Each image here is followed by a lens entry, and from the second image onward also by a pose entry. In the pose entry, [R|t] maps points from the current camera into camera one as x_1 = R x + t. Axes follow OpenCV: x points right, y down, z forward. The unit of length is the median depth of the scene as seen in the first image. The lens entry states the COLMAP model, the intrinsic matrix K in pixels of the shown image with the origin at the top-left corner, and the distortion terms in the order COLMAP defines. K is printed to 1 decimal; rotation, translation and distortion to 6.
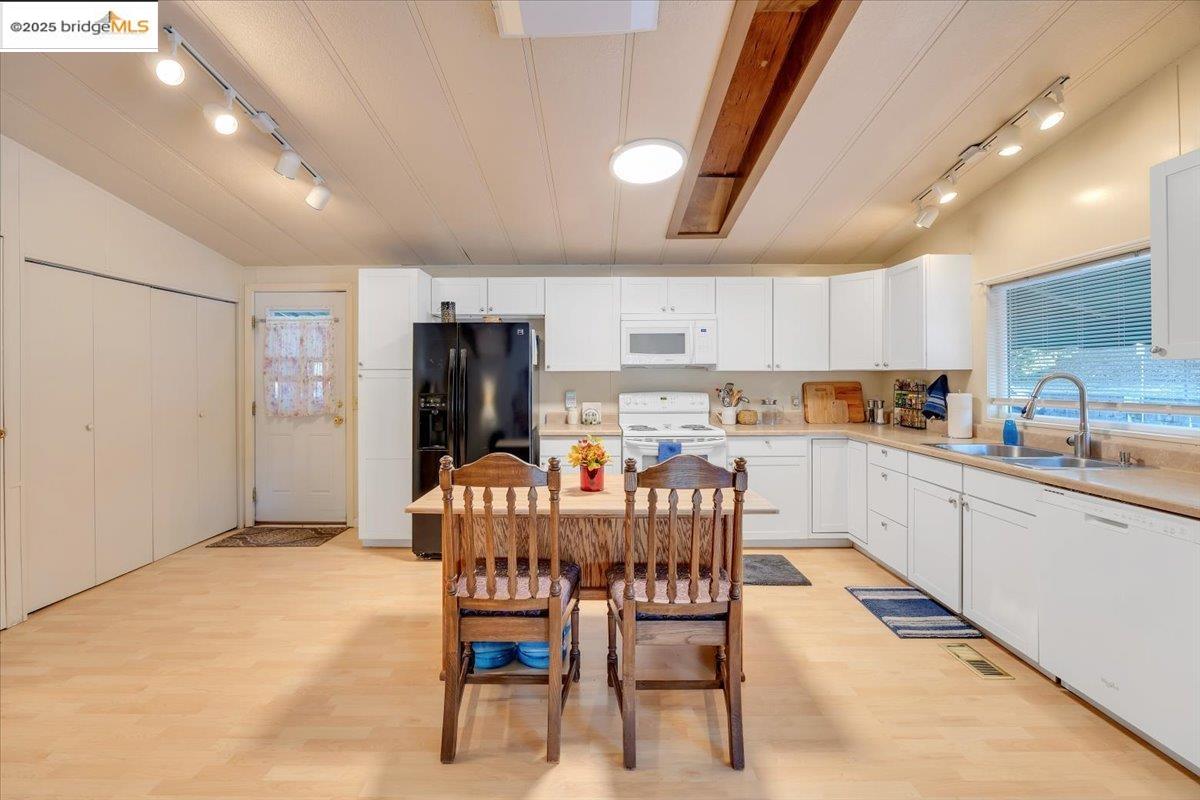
lens RADIAL K [[505.3, 0, 599.9], [0, 505.3, 377.8], [0, 0, 1]] dist [-0.010285, -0.000117]
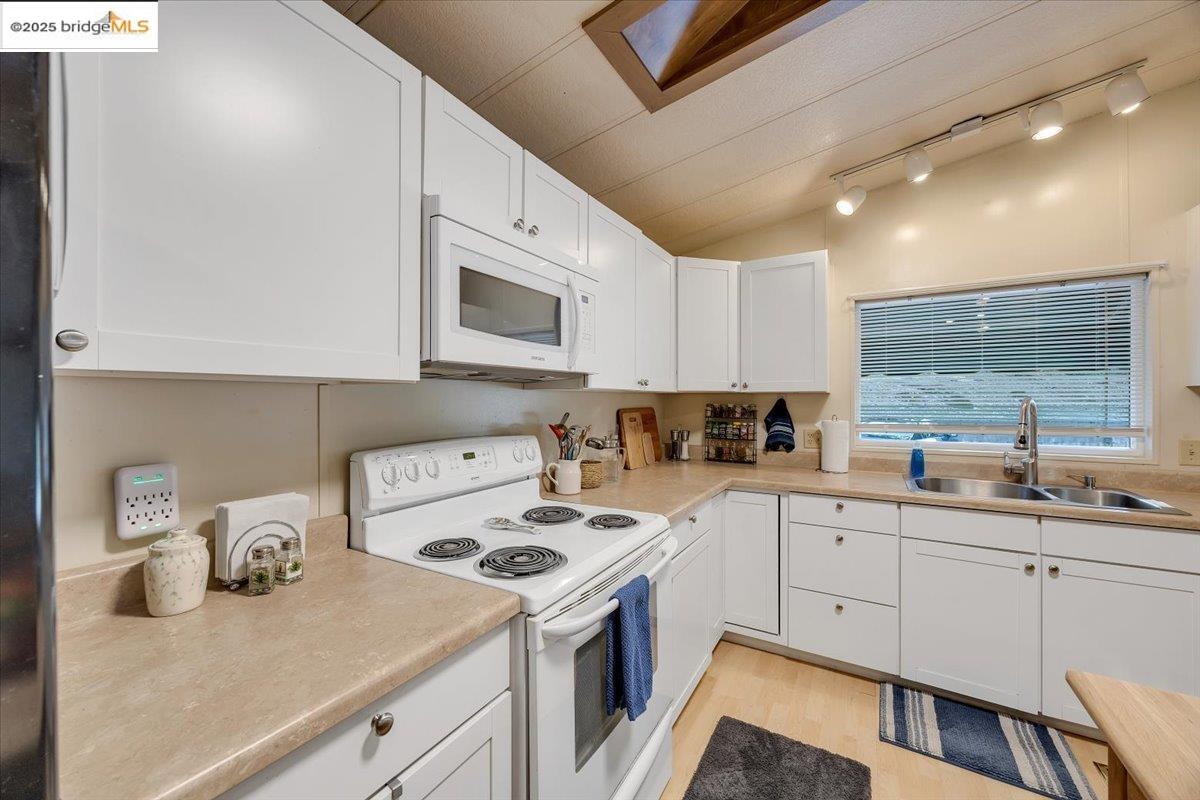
lens RADIAL K [[456.3, 0, 592.8], [0, 456.3, 396.6], [0, 0, 1]] dist [0.000205, -0.000075]
pose [[0.521191, 0.007956, 0.853403, -0.146762], [0.001082, 0.999950, -0.009983, -0.001958], [-0.853439, 0.006126, 0.521156, 0.808924]]
